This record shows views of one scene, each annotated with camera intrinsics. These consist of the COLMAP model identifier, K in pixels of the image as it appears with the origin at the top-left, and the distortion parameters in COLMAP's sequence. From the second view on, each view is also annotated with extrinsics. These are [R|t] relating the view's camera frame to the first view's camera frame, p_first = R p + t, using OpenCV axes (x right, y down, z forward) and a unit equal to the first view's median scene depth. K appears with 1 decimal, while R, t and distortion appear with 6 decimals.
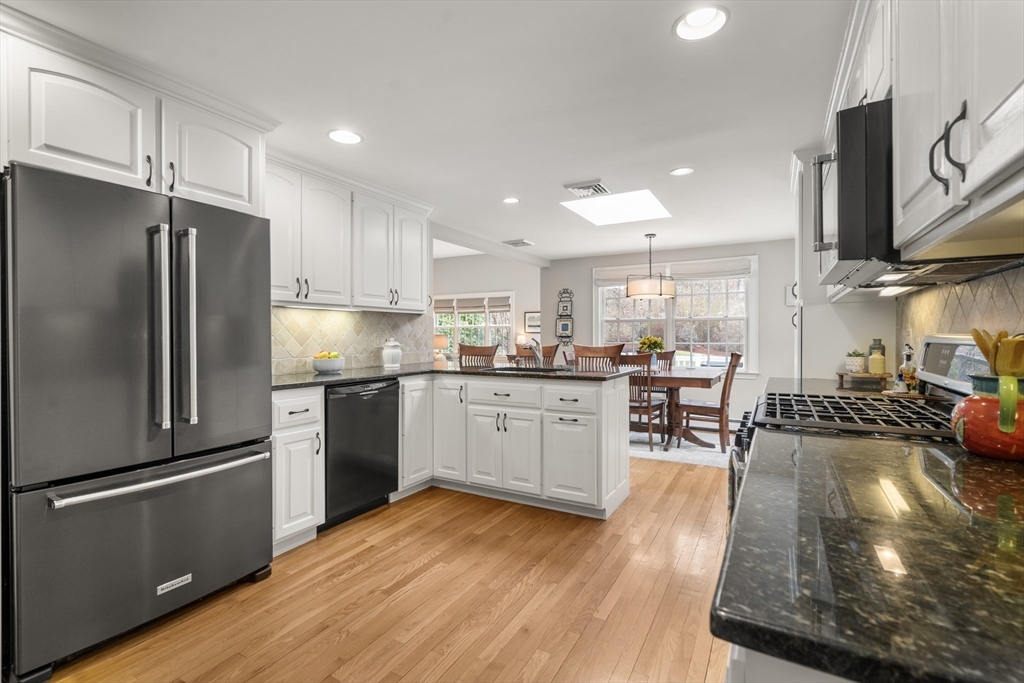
lens RADIAL K [[472.0, 0, 507.6], [0, 472.0, 338.6], [0, 0, 1]] dist [-0.001250, 0.000049]
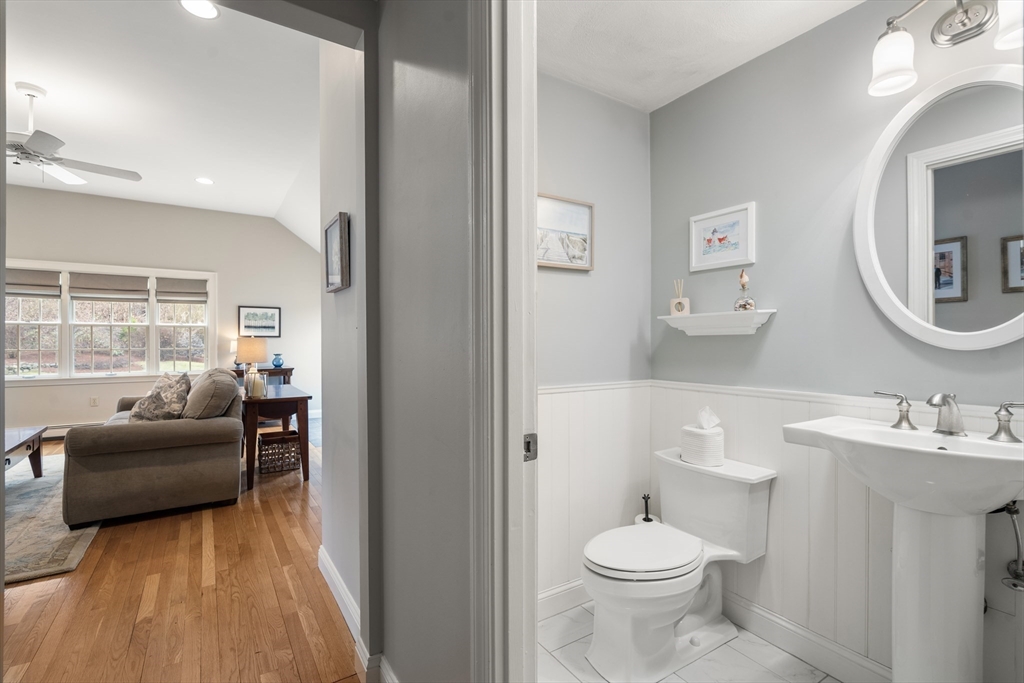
lens RADIAL K [[472.0, 0, 511.9], [0, 472.0, 343.3], [0, 0, 1]] dist [-0.001250, 0.000049]
pose [[0.448439, -0.004649, 0.893801, -0.372835], [0.009464, 0.999955, 0.000453, 0.000976], [-0.893763, 0.008255, 0.448463, 0.327857]]
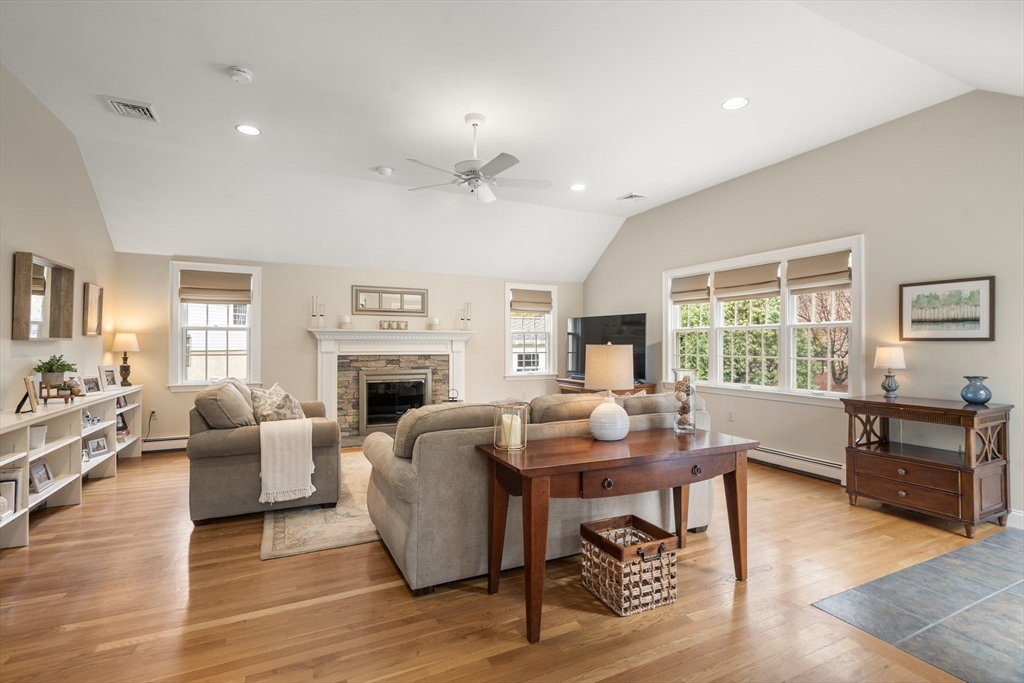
lens RADIAL K [[472.0, 0, 508.2], [0, 472.0, 343.2], [0, 0, 1]] dist [-0.001250, 0.000049]
pose [[0.828178, -0.000193, -0.560465, -0.010921], [-0.005377, 0.999951, -0.008291, -0.004536], [0.560439, 0.009880, 0.828137, 0.489240]]
